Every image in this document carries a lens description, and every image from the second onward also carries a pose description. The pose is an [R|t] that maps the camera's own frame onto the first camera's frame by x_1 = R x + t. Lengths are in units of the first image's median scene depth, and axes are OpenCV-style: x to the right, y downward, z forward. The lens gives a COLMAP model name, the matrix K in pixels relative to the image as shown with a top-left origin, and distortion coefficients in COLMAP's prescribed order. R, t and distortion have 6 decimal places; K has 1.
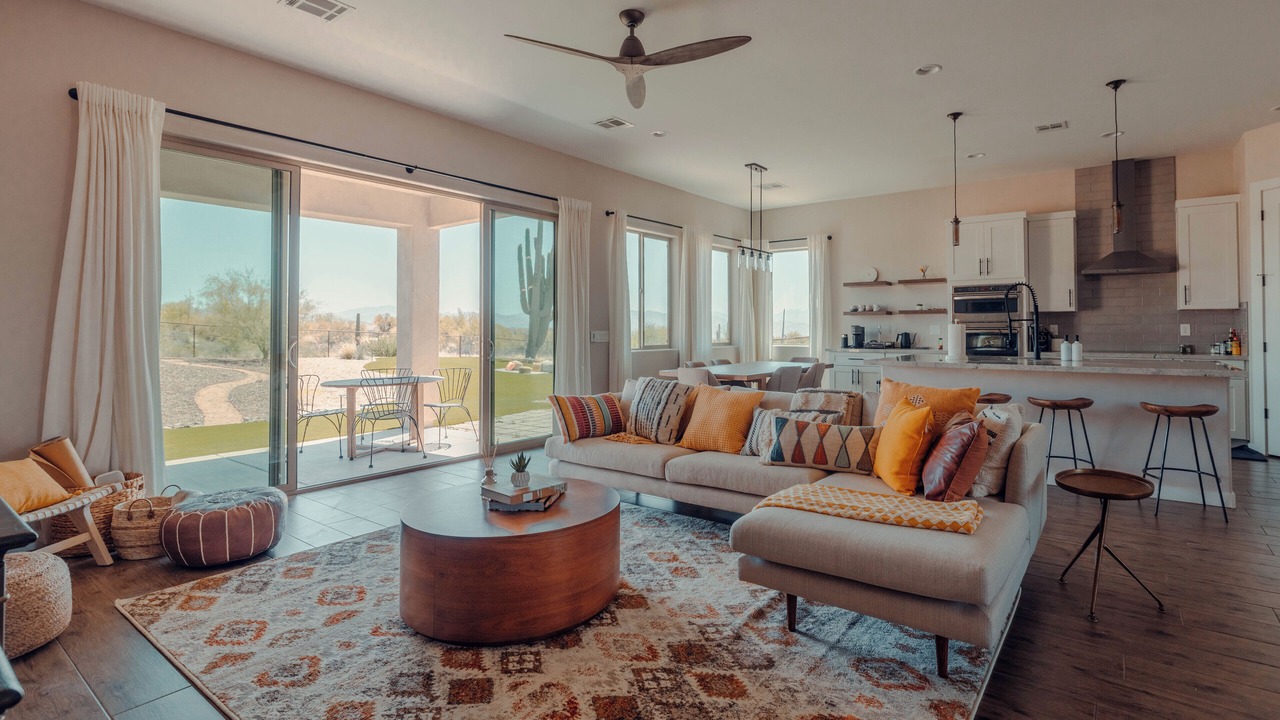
lens RADIAL K [[612.4, 0, 691.9], [0, 612.4, 323.2], [0, 0, 1]] dist [0.002081, 0.000352]
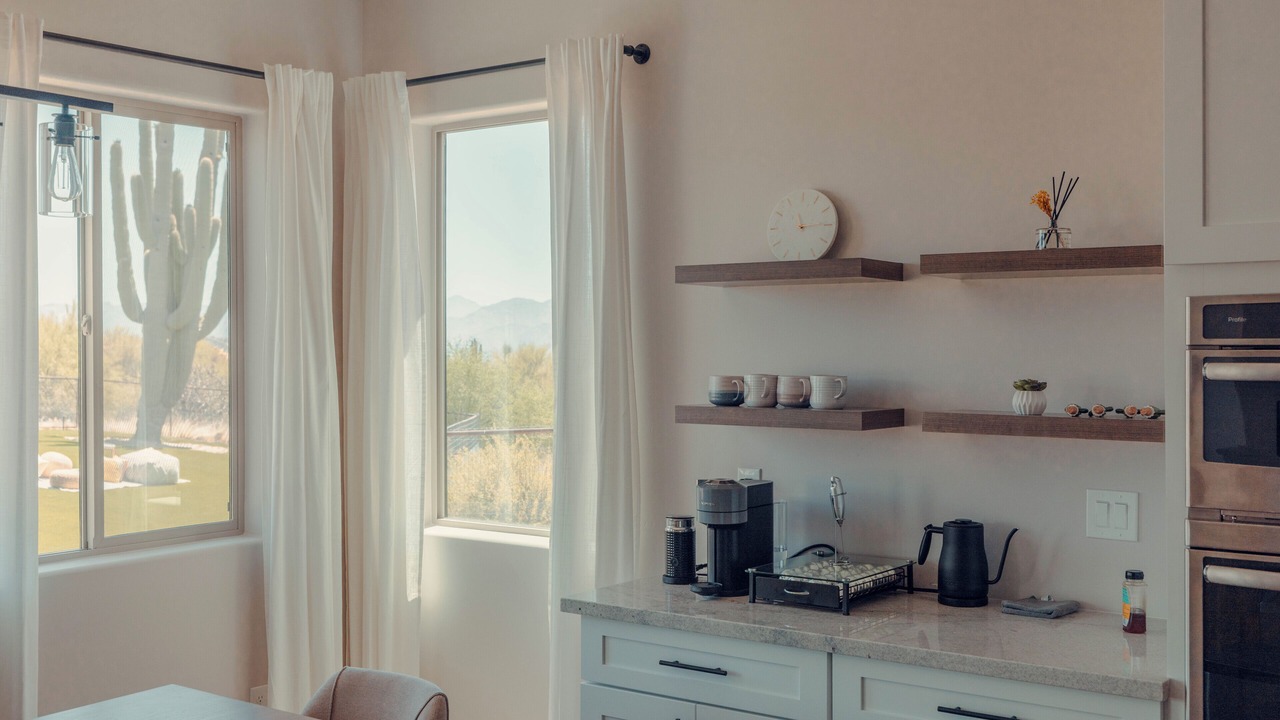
lens RADIAL K [[1343.3, 0, 640.0], [0, 1343.3, 360.0], [0, 0, 1]] dist [0.016818, 0.004741]
pose [[0.999722, -0.001131, -0.023535, 0.308161], [0.001769, 0.999631, 0.027095, -0.058311], [0.023496, -0.027129, 0.999356, 0.685242]]
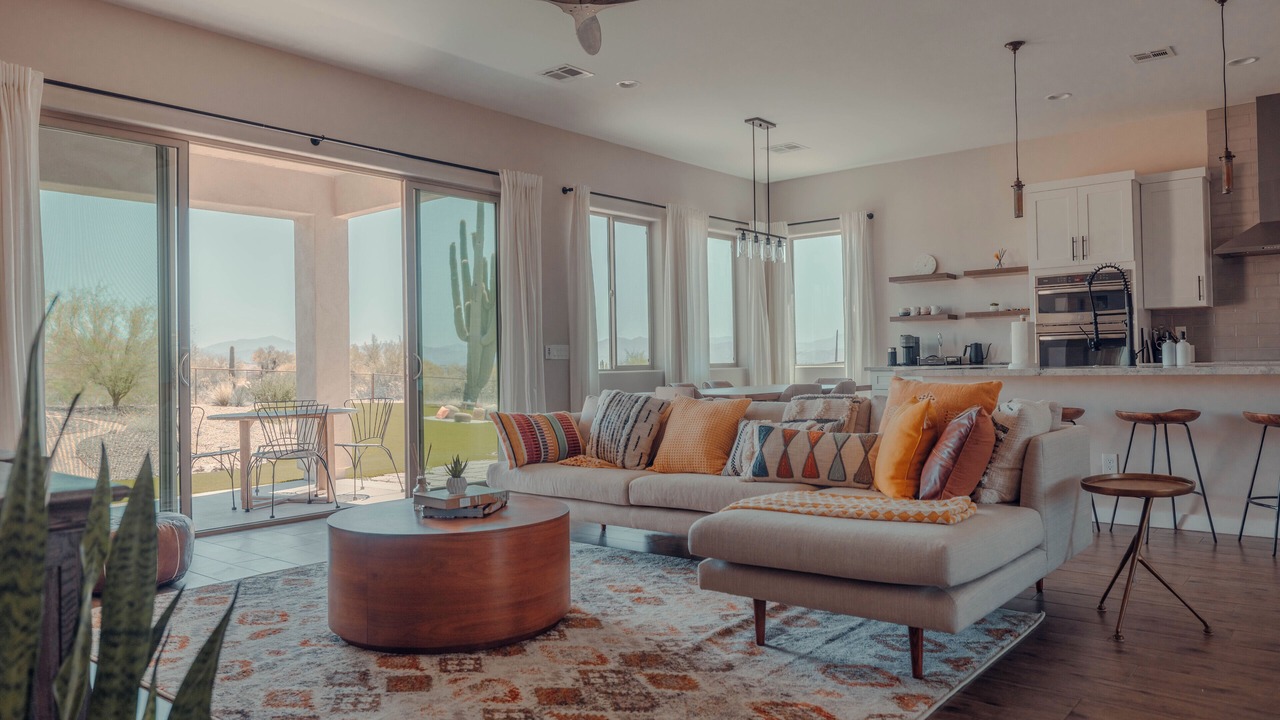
lens RADIAL K [[900.2, 0, 640.0], [0, 900.2, 360.0], [0, 0, 1]] dist [0.003571, 0.002161]
pose [[0.997359, -0.016638, -0.070695, 0.032163], [0.016943, 0.999850, 0.003716, 0.029619], [0.070623, -0.004904, 0.997491, -0.113110]]
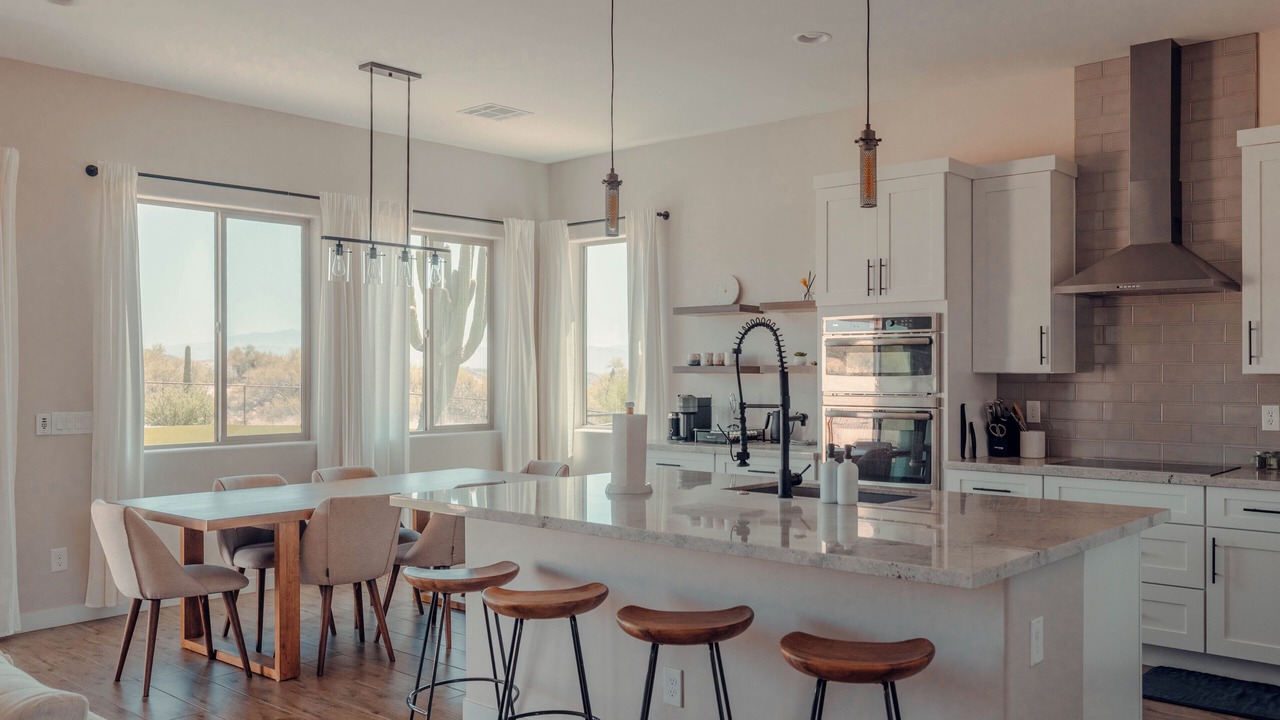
lens RADIAL K [[1056.8, 0, 765.9], [0, 1056.8, 386.5], [0, 0, 1]] dist [-0.004518, 0.001204]
pose [[0.998474, 0.002430, -0.055174, 0.462130], [-0.001016, 0.999670, 0.025651, -0.030304], [0.055218, -0.025556, 0.998147, 0.192984]]
